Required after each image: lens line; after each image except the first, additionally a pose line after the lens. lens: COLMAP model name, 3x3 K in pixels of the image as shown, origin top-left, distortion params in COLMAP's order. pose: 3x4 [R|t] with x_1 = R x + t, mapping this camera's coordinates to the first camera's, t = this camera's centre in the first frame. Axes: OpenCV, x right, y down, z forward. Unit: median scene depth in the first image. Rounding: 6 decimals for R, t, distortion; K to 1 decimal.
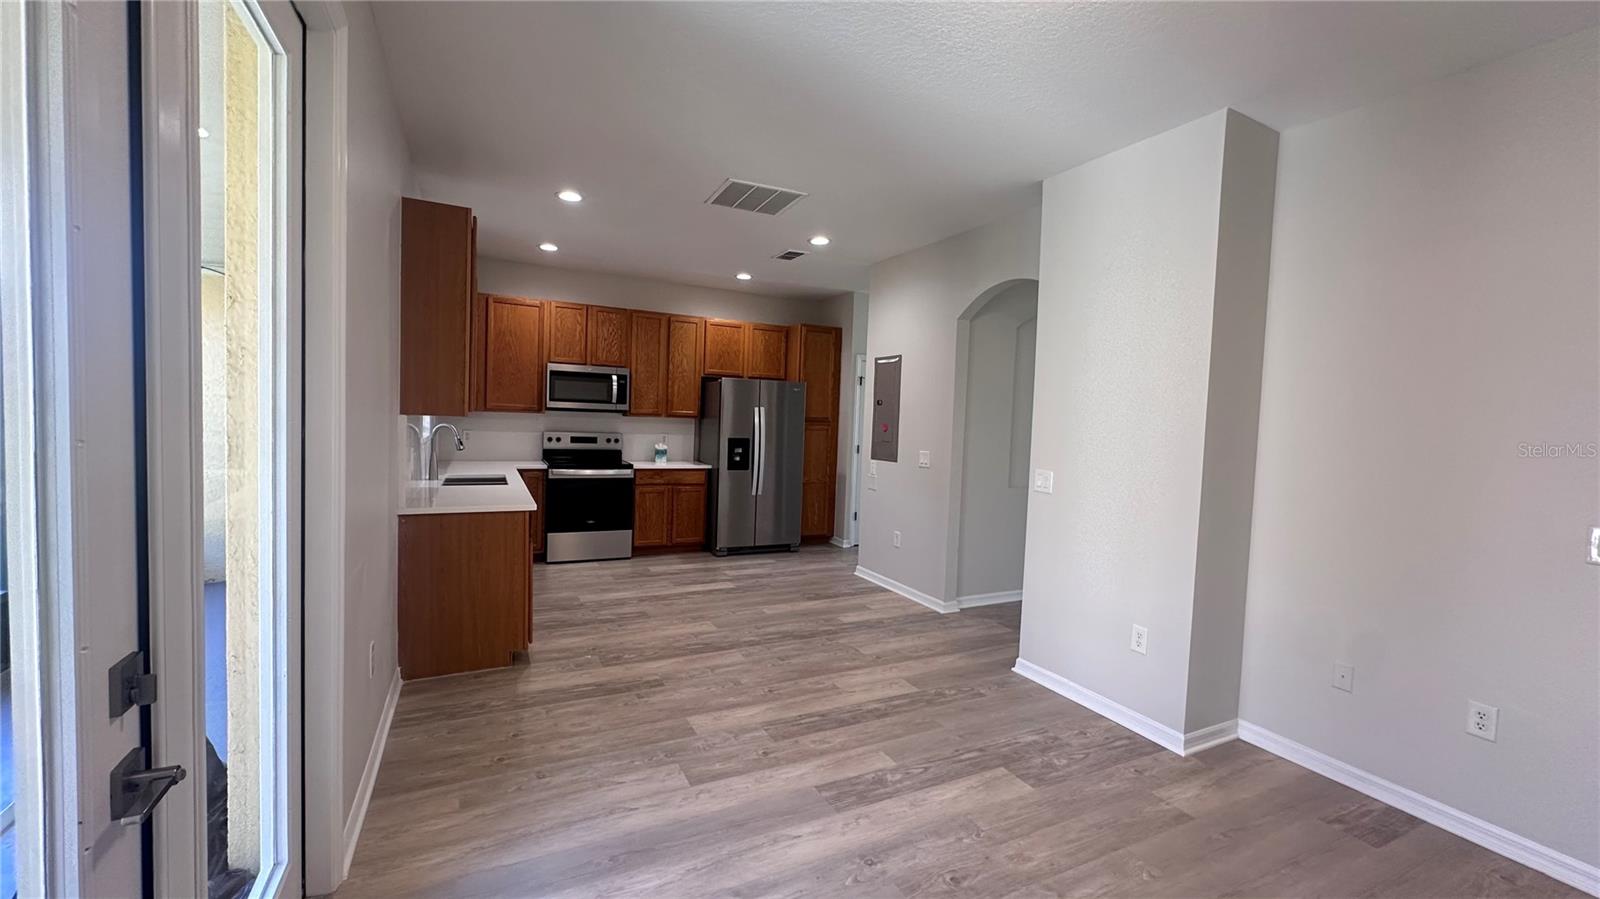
lens RADIAL K [[640.2, 0, 799.5], [0, 640.2, 449.1], [0, 0, 1]] dist [-0.001635, 0.000142]
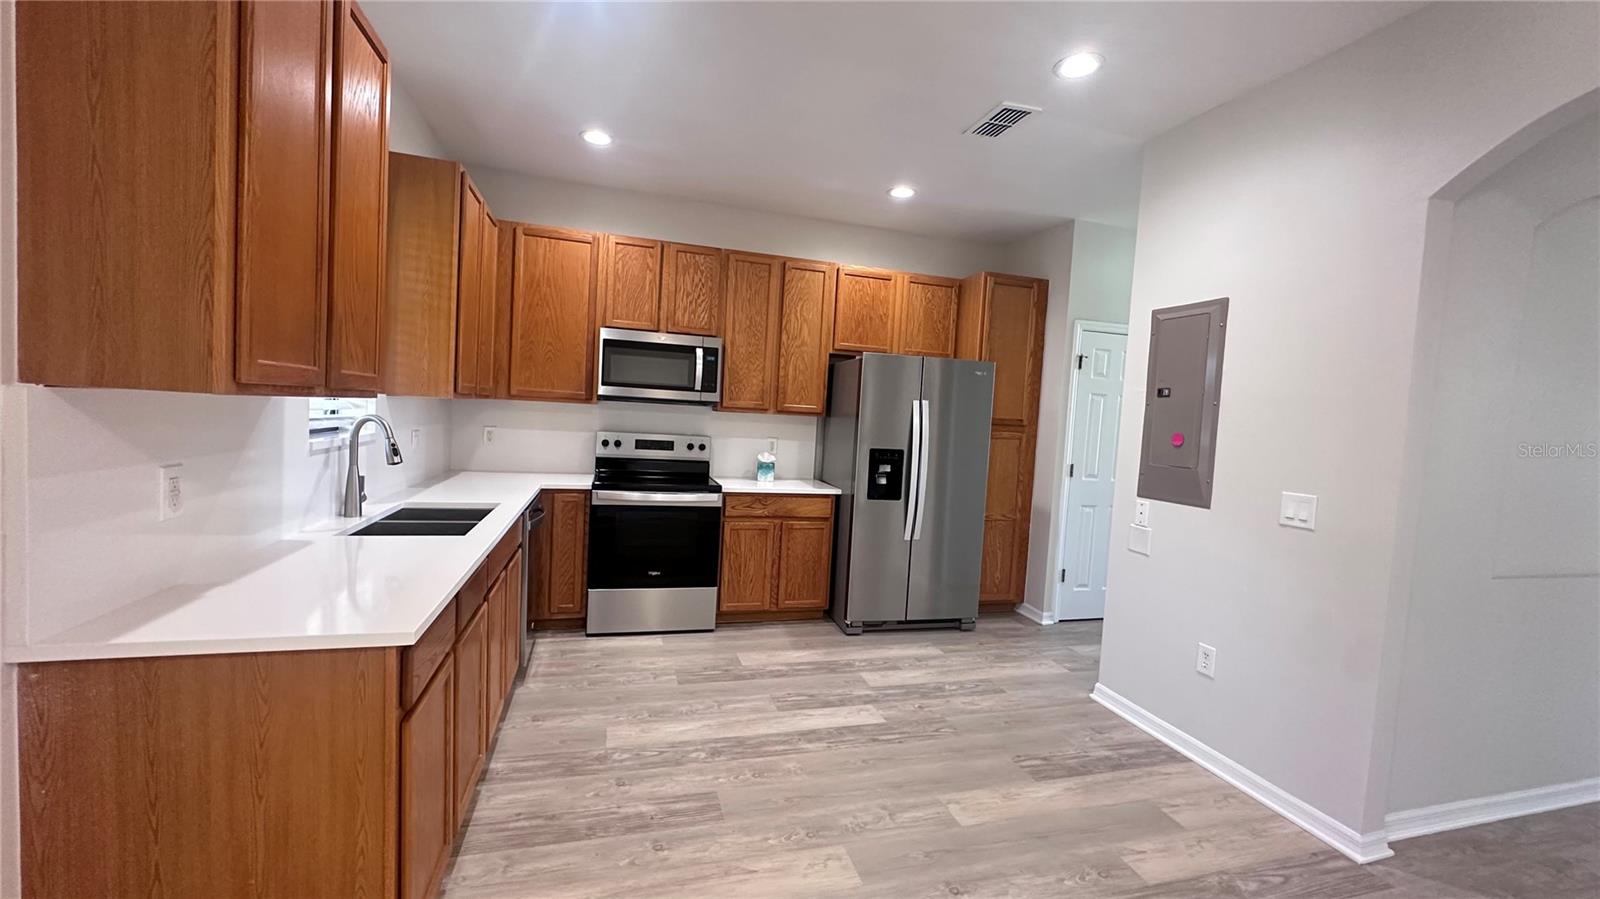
lens RADIAL K [[640.2, 0, 799.5], [0, 640.2, 449.1], [0, 0, 1]] dist [-0.001635, 0.000142]
pose [[0.983628, 0.028514, -0.177943, -0.068946], [-0.028819, 0.999584, 0.000874, -0.015527], [0.177894, 0.004268, 0.984040, 0.376485]]
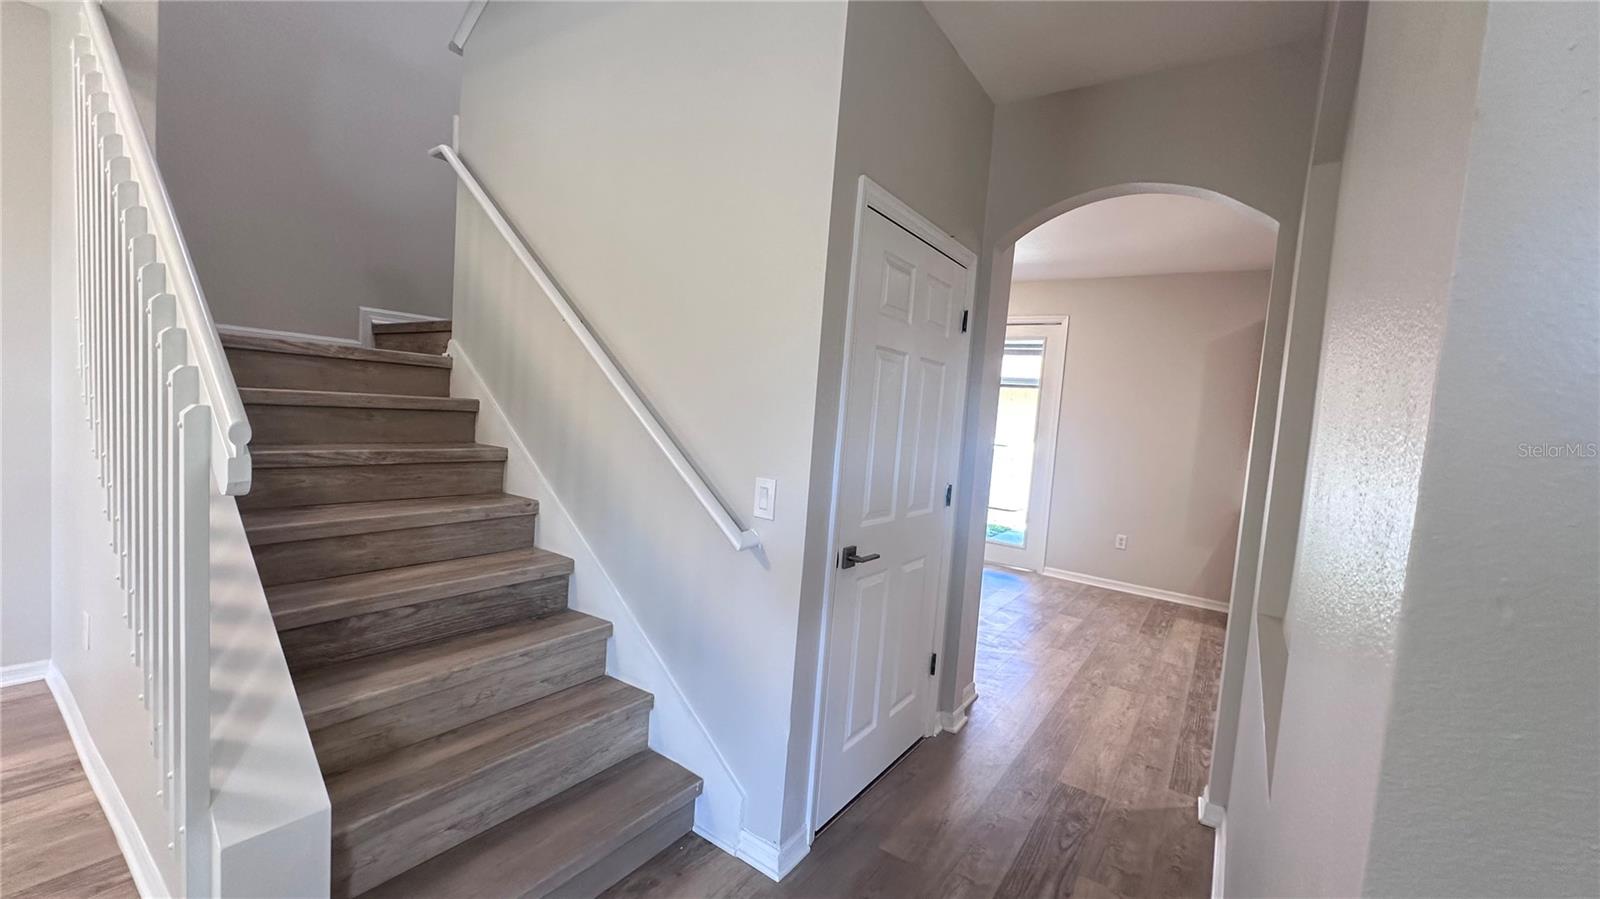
lens RADIAL K [[640.2, 0, 799.5], [0, 640.2, 449.1], [0, 0, 1]] dist [-0.001635, 0.000142]
pose [[-0.872374, -0.074059, -0.483197, 0.600629], [-0.133192, 0.987070, 0.089181, -0.022931], [0.470344, 0.142157, -0.870958, 0.966247]]
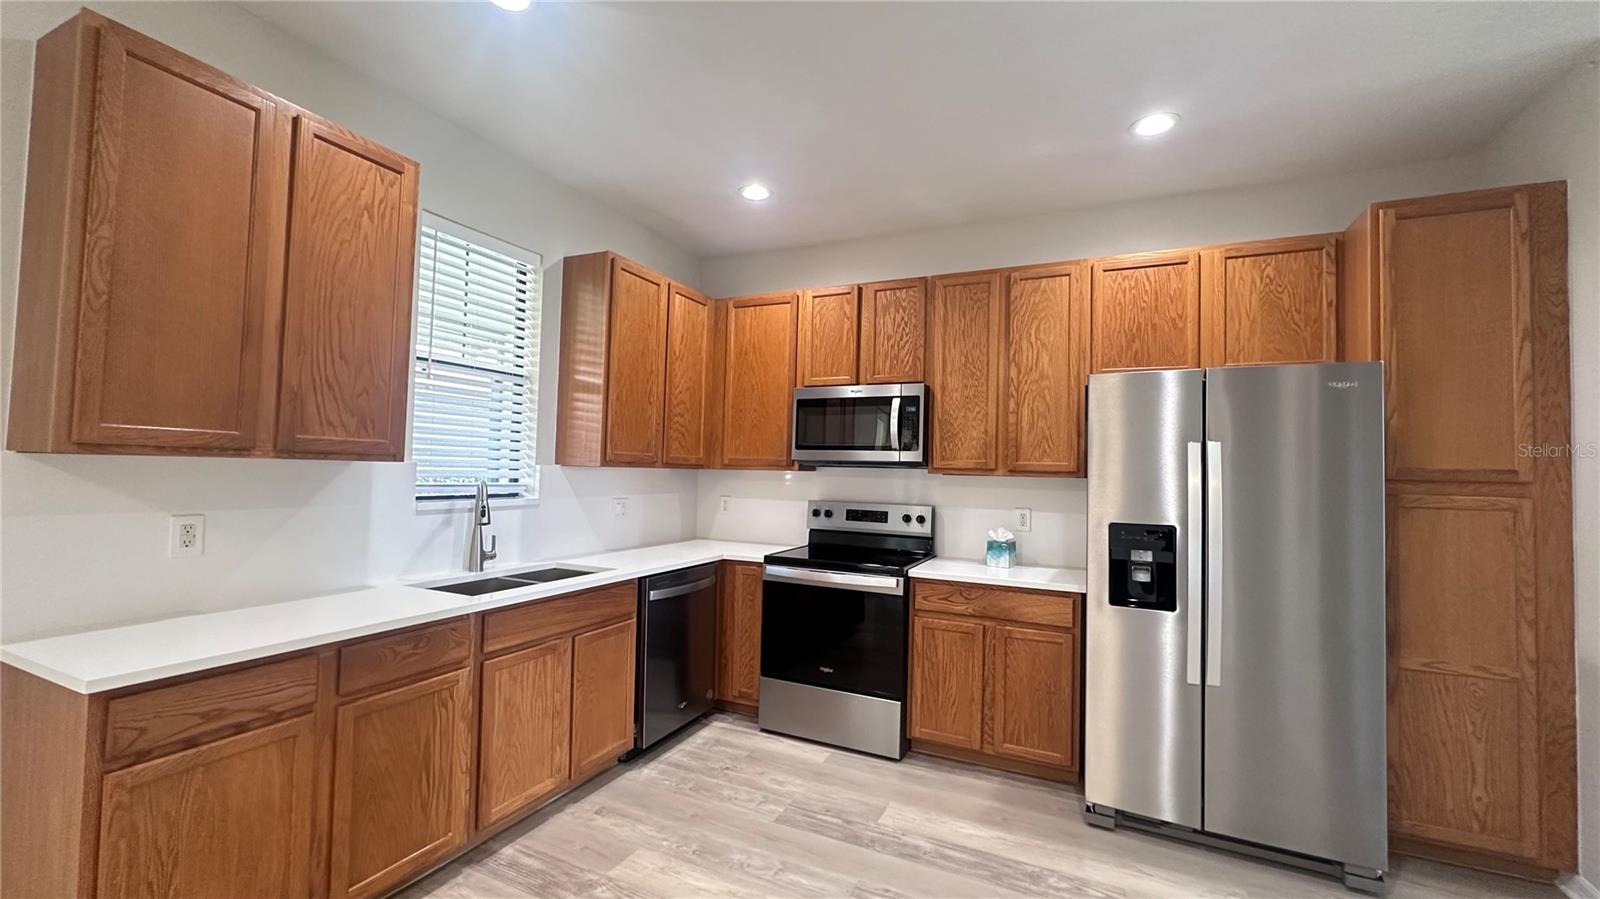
lens RADIAL K [[640.2, 0, 799.5], [0, 640.2, 449.1], [0, 0, 1]] dist [-0.001635, 0.000142]
pose [[0.617754, -0.049696, -0.784800, 0.085650], [-0.042044, 0.994486, -0.096069, -0.016889], [0.785247, 0.092343, 0.612258, 0.614022]]
